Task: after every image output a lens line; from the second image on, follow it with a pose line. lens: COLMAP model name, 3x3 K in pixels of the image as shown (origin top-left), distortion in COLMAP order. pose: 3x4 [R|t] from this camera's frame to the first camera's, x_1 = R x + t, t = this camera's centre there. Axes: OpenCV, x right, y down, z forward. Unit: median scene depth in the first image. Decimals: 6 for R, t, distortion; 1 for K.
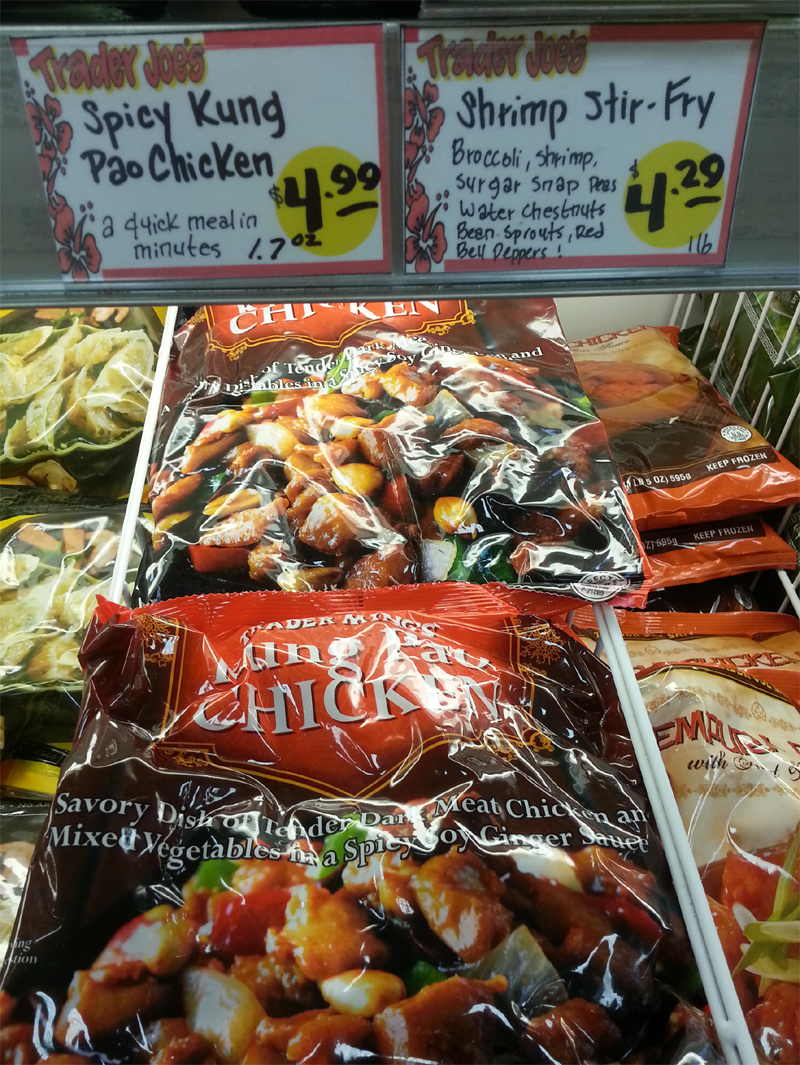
lens RADIAL K [[845.2, 0, 400.0], [0, 845.2, 532.5], [0, 0, 1]] dist [0.096603, -0.260395]
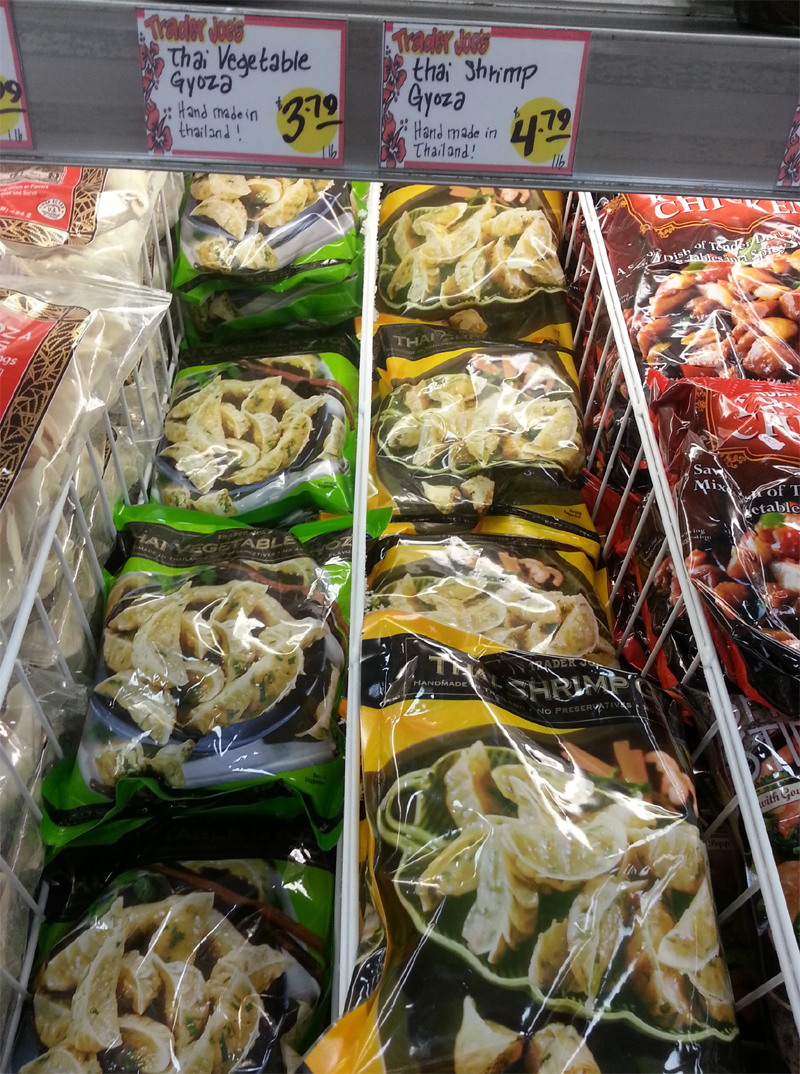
lens RADIAL K [[852.4, 0, 400.0], [0, 852.4, 537.0], [0, 0, 1]] dist [0.096603, -0.260395]
pose [[0.997309, 0.070029, -0.021703, -0.516431], [-0.067006, 0.990774, 0.117803, 0.129192], [0.029752, -0.116032, 0.992800, -0.406579]]
